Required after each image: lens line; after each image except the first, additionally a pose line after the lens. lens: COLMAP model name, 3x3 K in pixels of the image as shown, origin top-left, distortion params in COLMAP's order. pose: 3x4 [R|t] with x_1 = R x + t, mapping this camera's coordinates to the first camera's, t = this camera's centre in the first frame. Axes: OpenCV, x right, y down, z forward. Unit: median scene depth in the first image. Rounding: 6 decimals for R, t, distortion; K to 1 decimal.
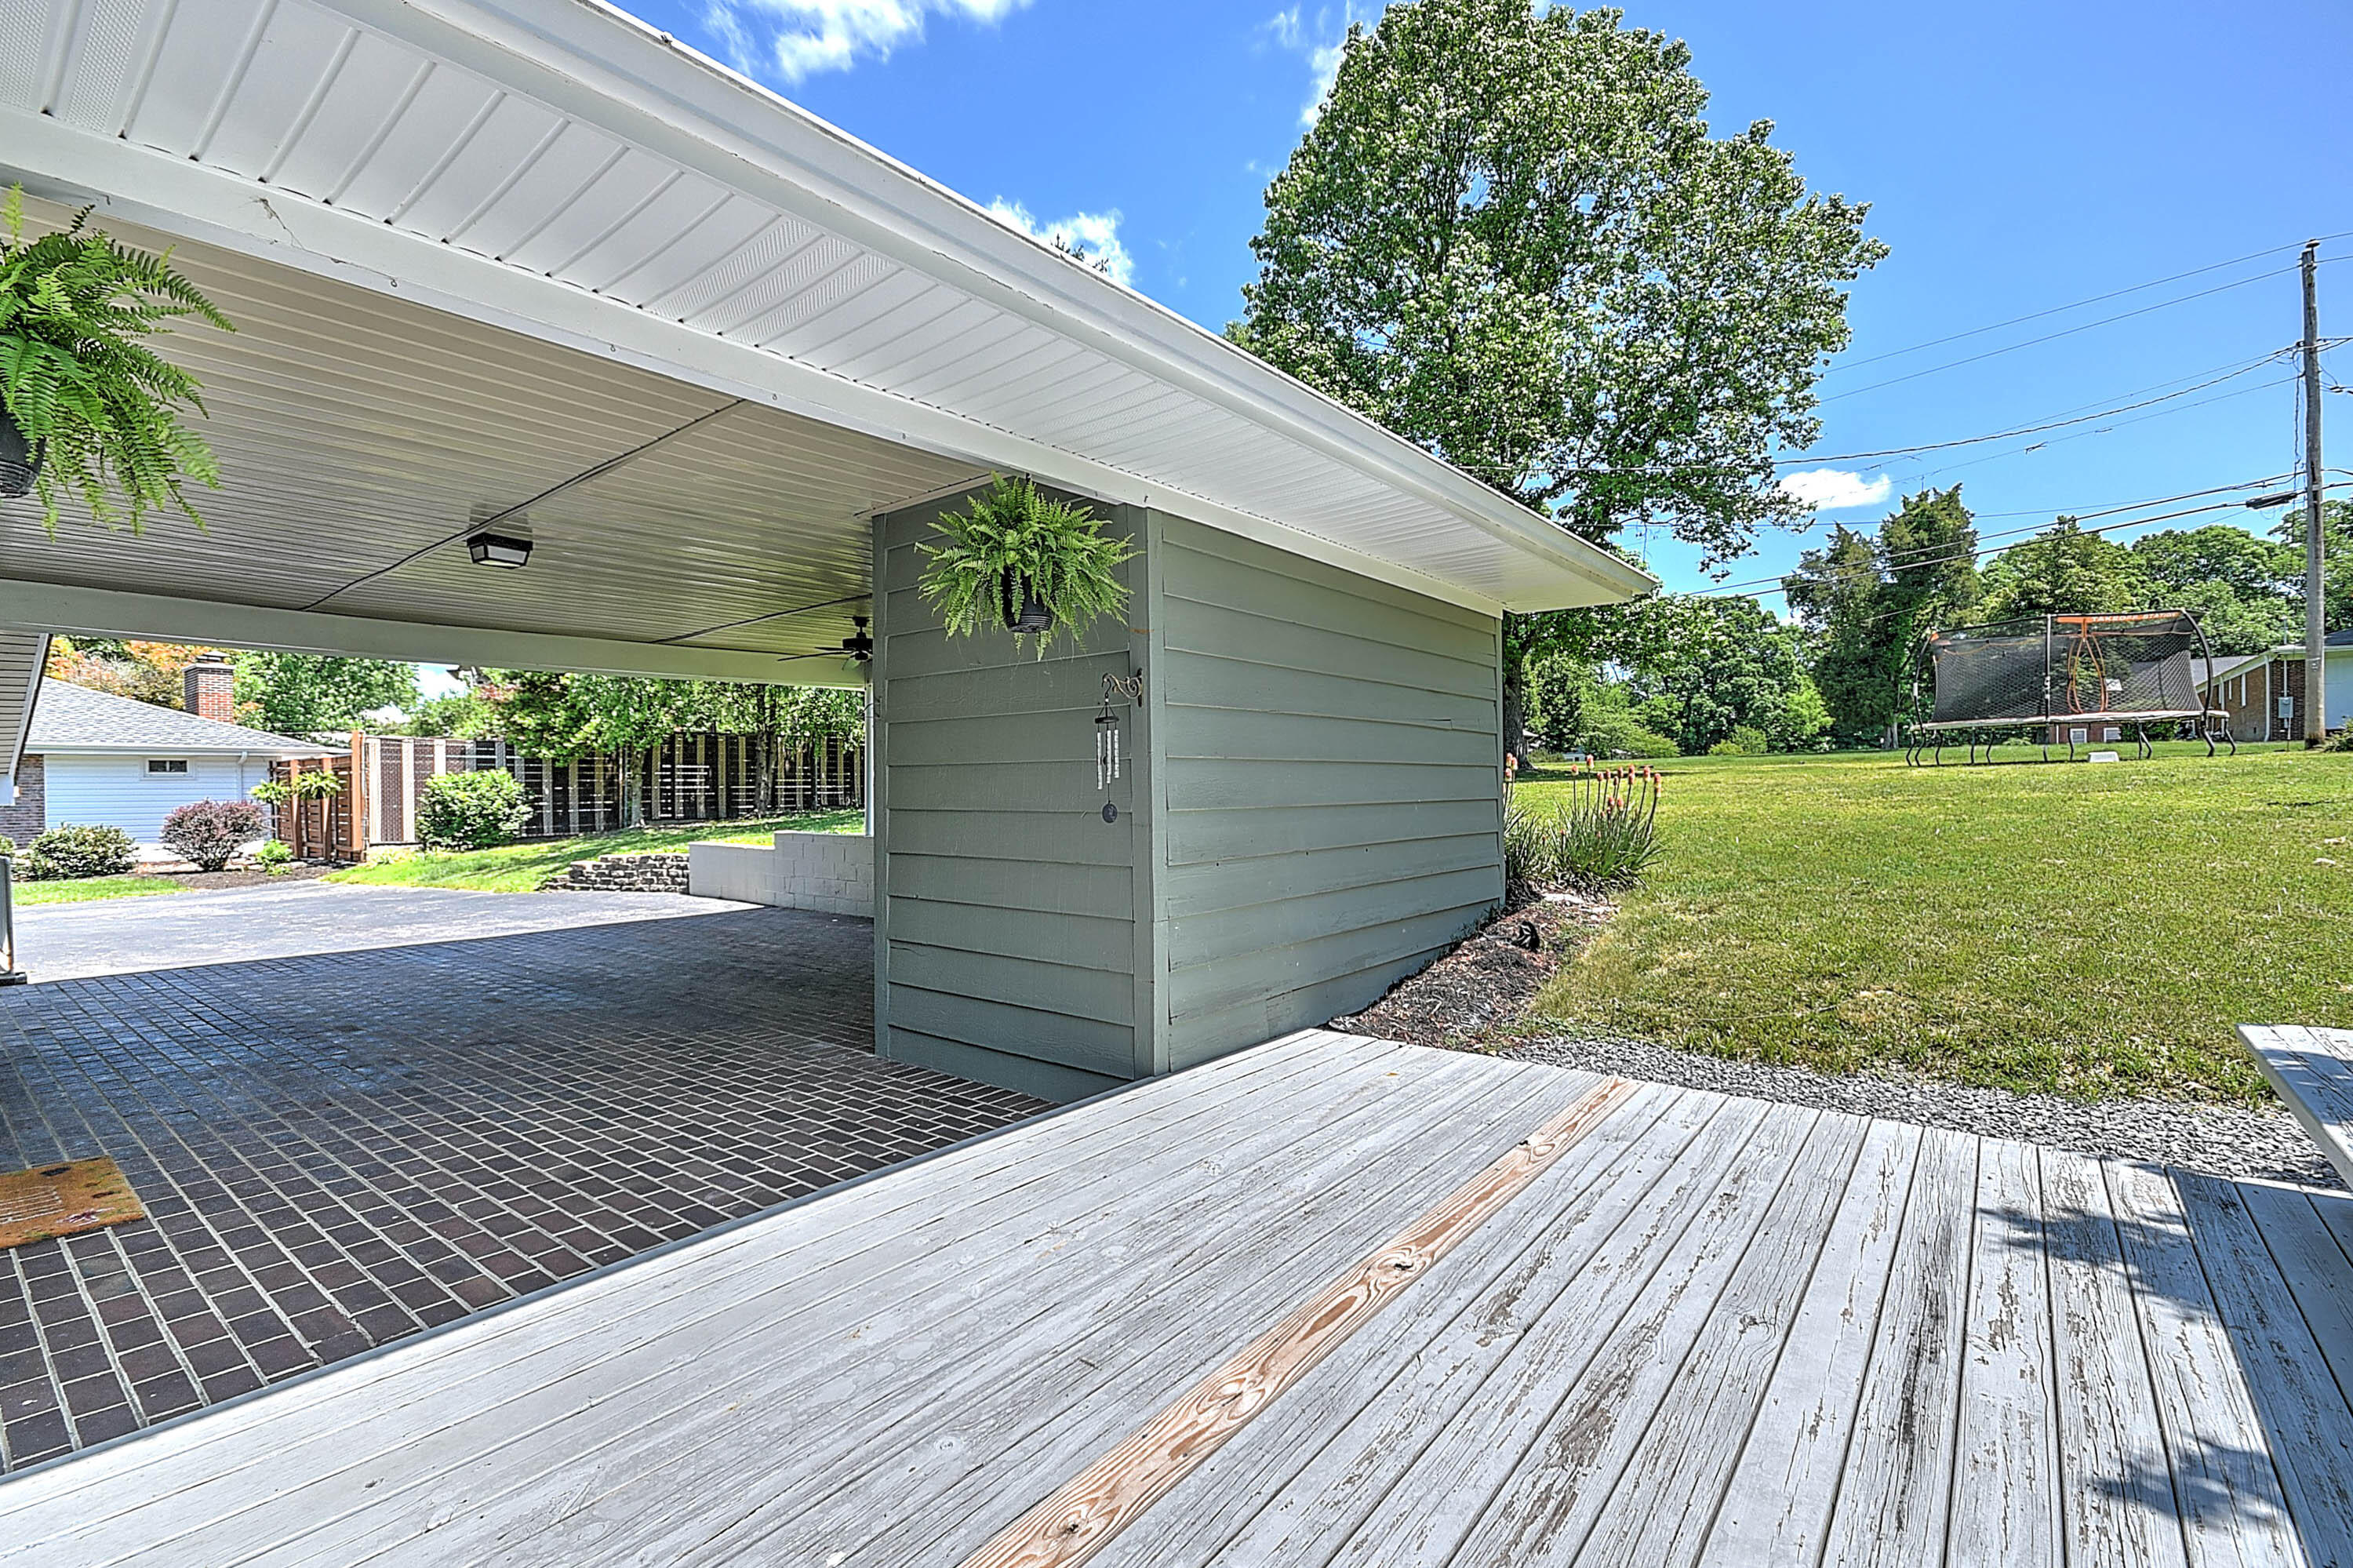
lens RADIAL K [[1035.8, 0, 1175.7], [0, 1035.8, 790.3], [0, 0, 1]] dist [0.012309, -0.007221]
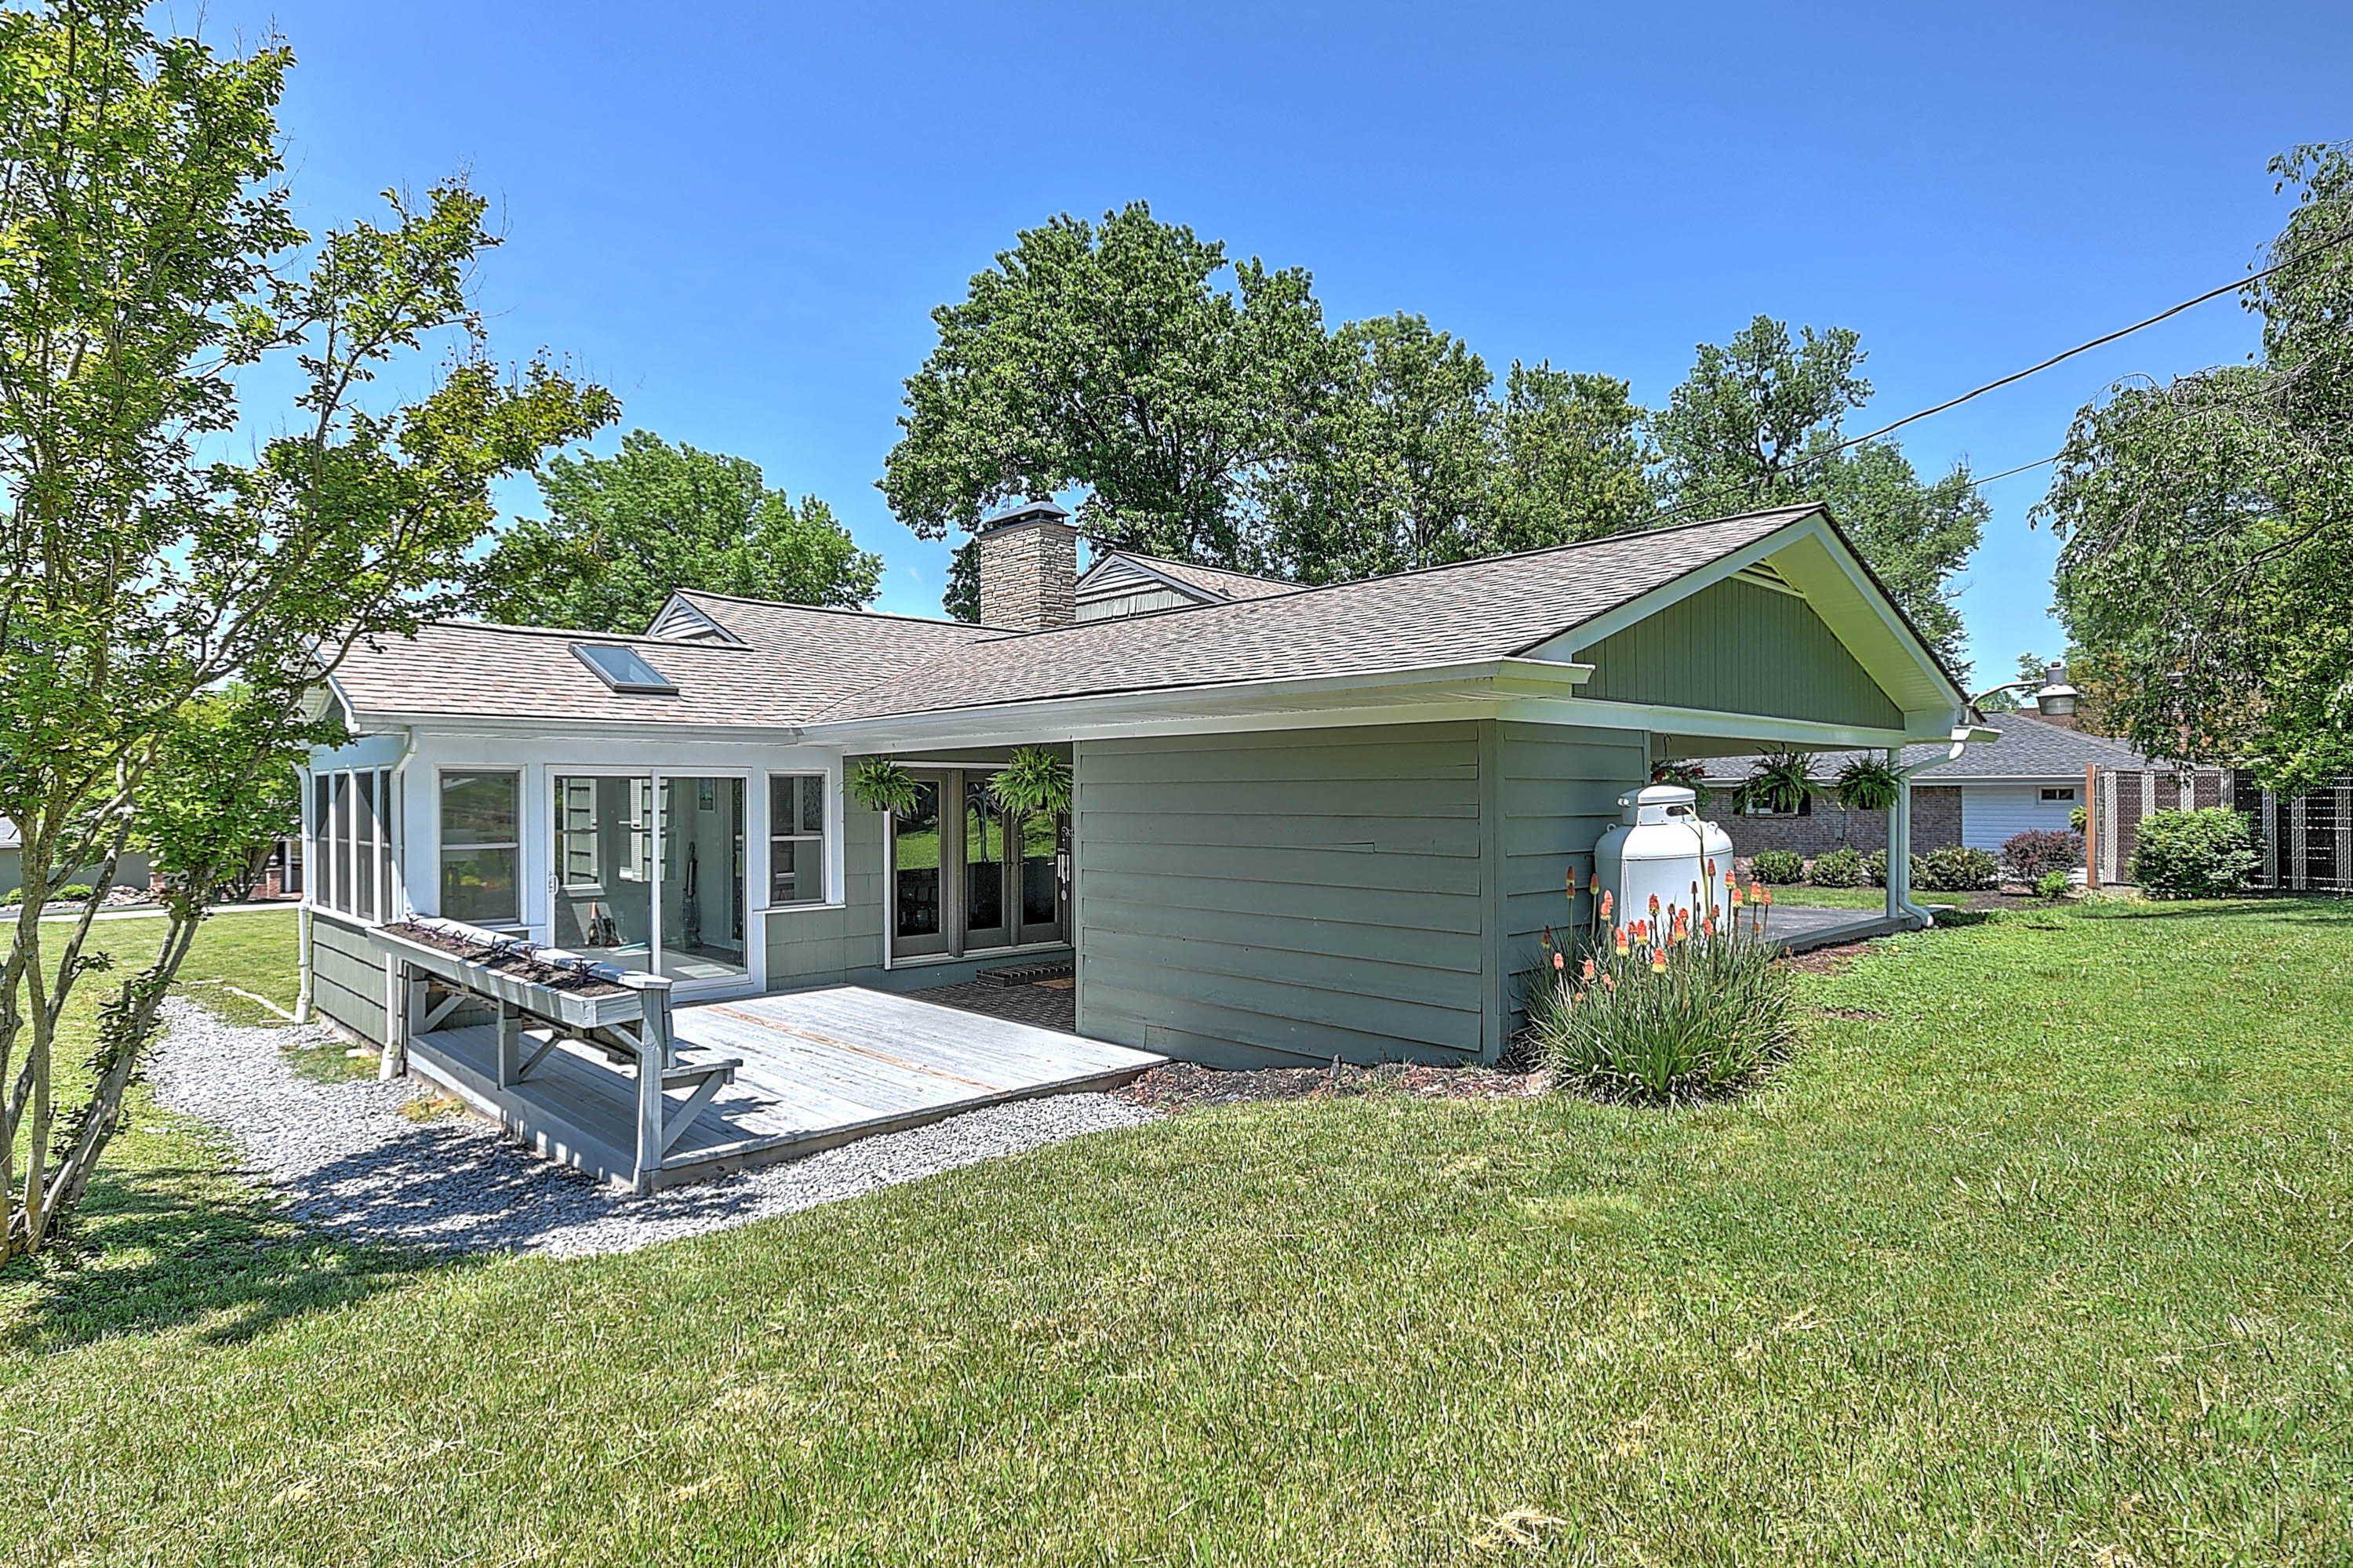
lens RADIAL K [[1222.6, 0, 1176.5], [0, 1222.6, 784.0], [0, 0, 1]] dist [0.020726, -0.000110]
pose [[-0.124818, -0.001685, -0.992178, 1.590199], [0.003235, 0.999993, -0.002105, -0.133911], [0.992174, -0.003472, -0.124812, 1.051705]]
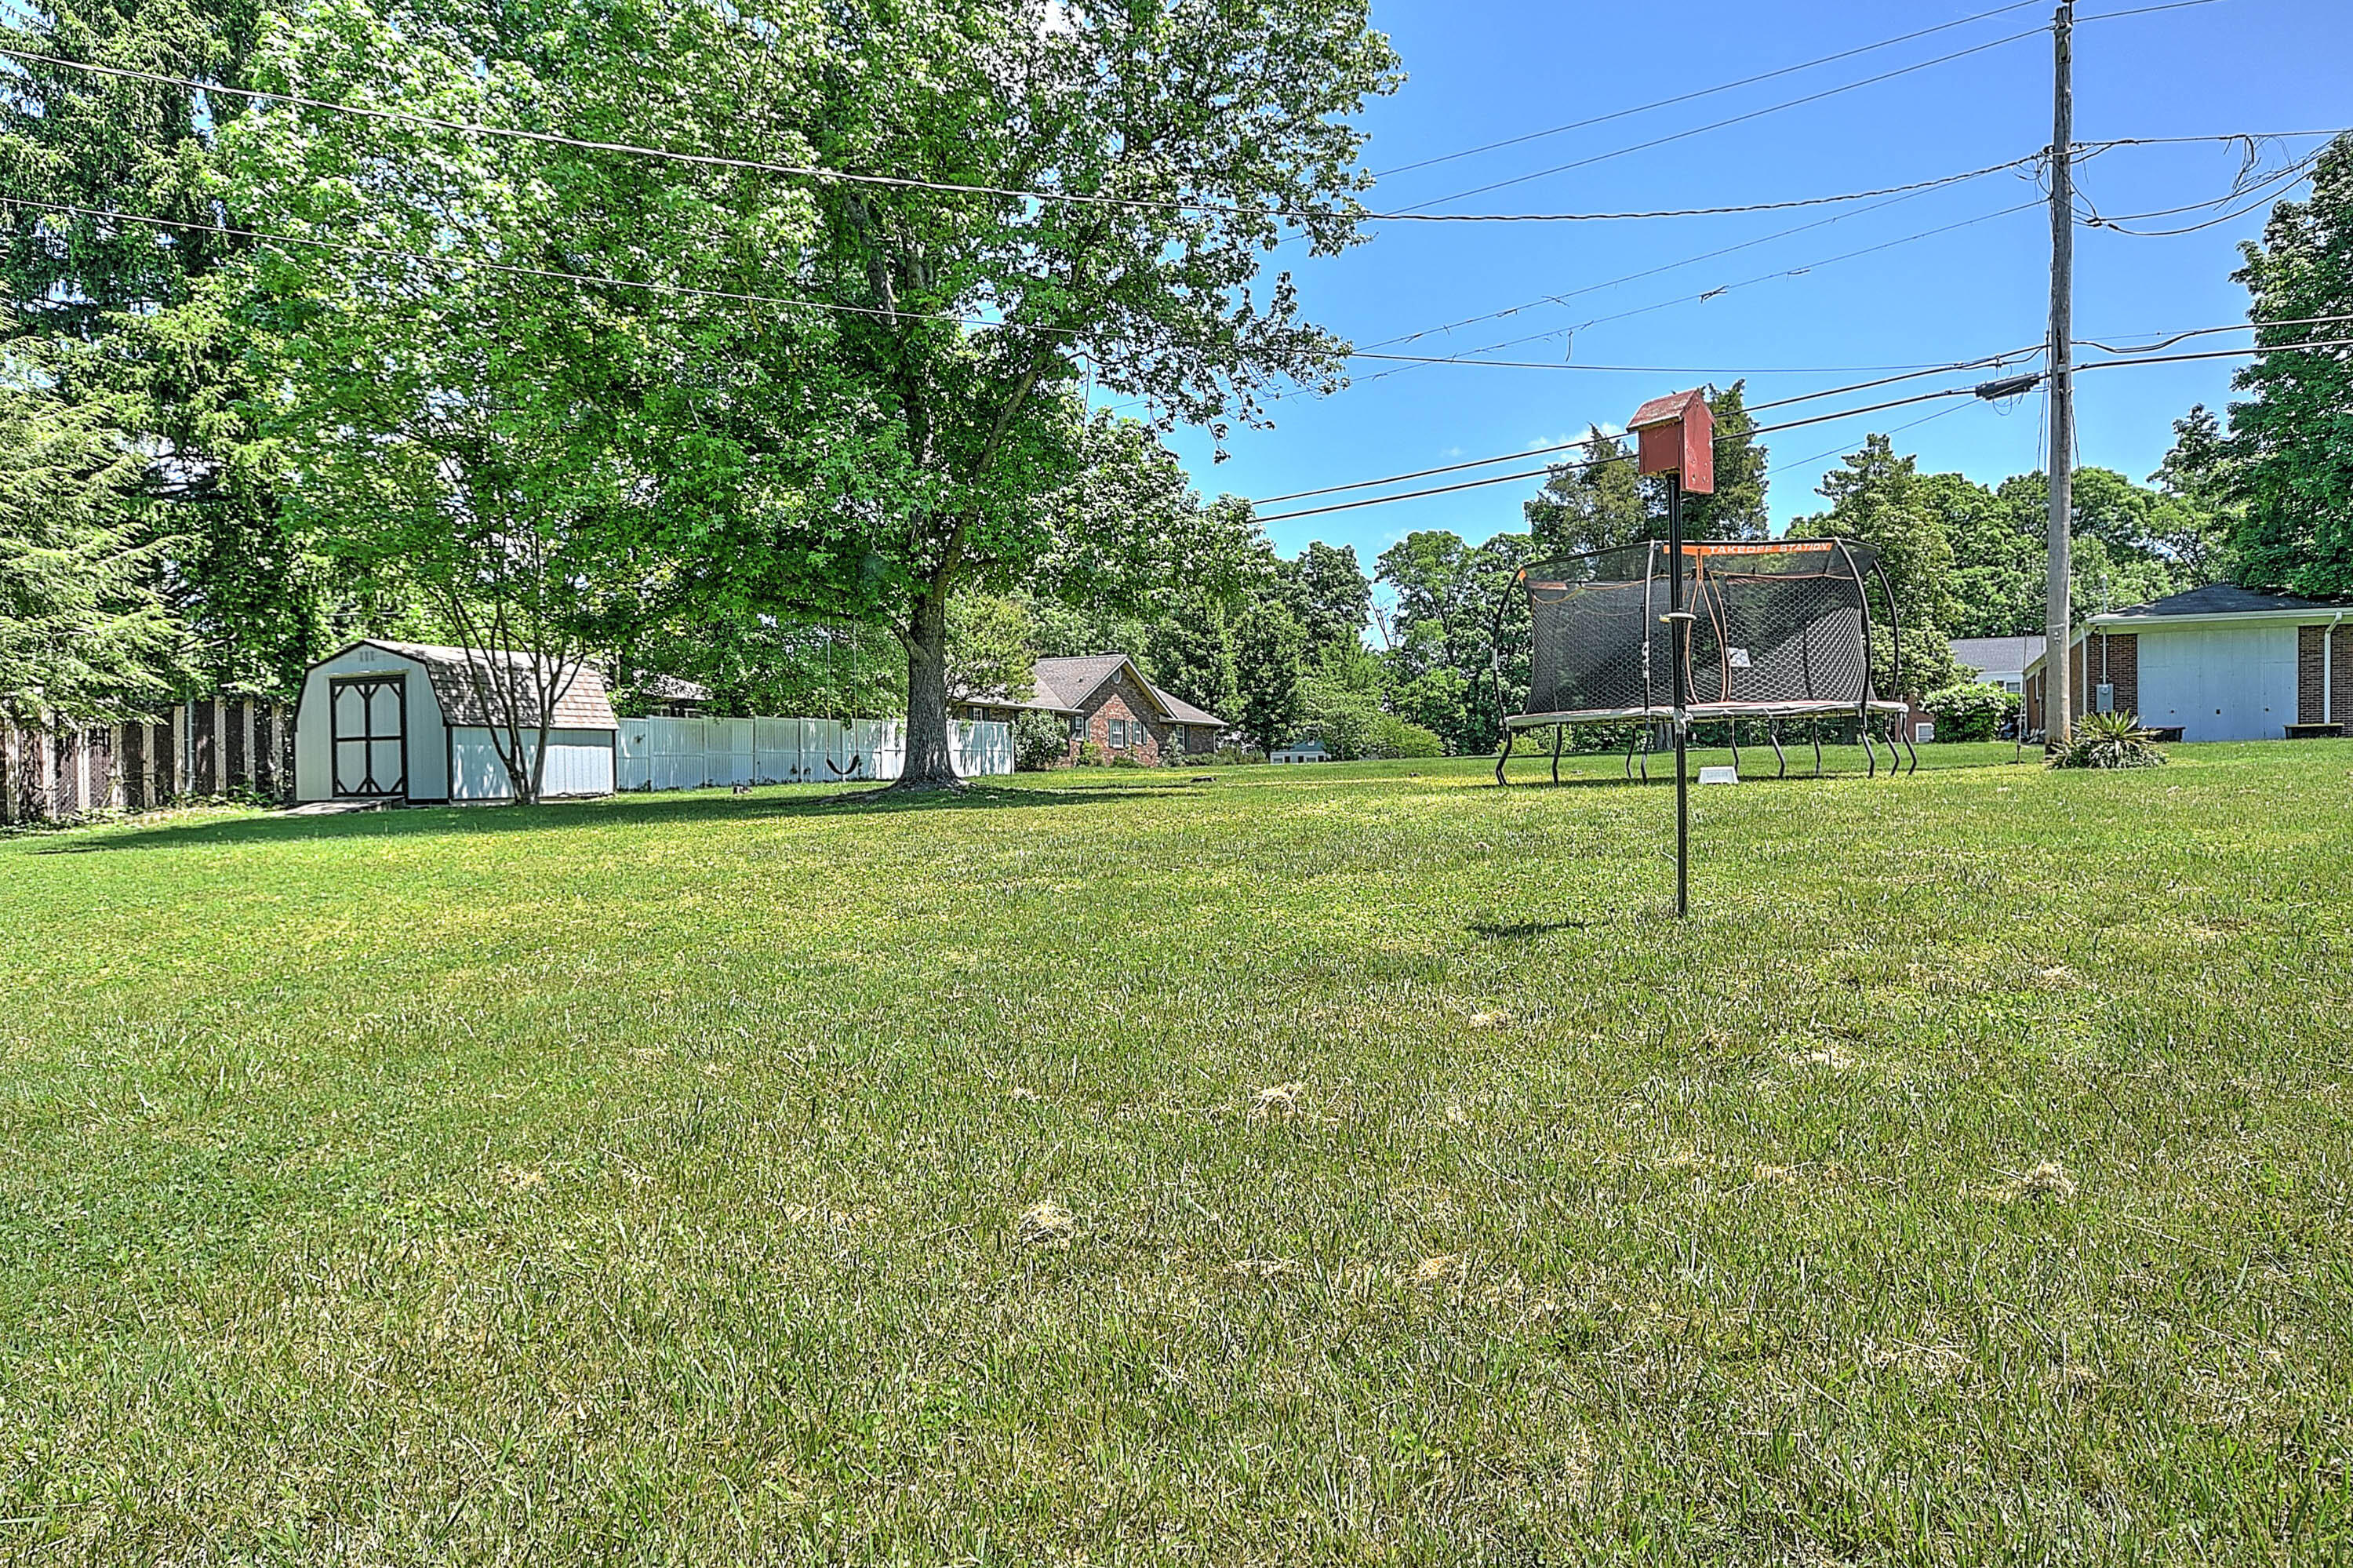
lens RADIAL K [[1535.3, 0, 1176.5], [0, 1535.3, 784.0], [0, 0, 1]] dist [-0.020951, 0.104639]
pose [[0.971246, 0.001306, 0.238076, 0.114133], [0.001207, 0.999945, -0.010412, -0.005718], [-0.238076, 0.010400, 0.971191, 0.064290]]
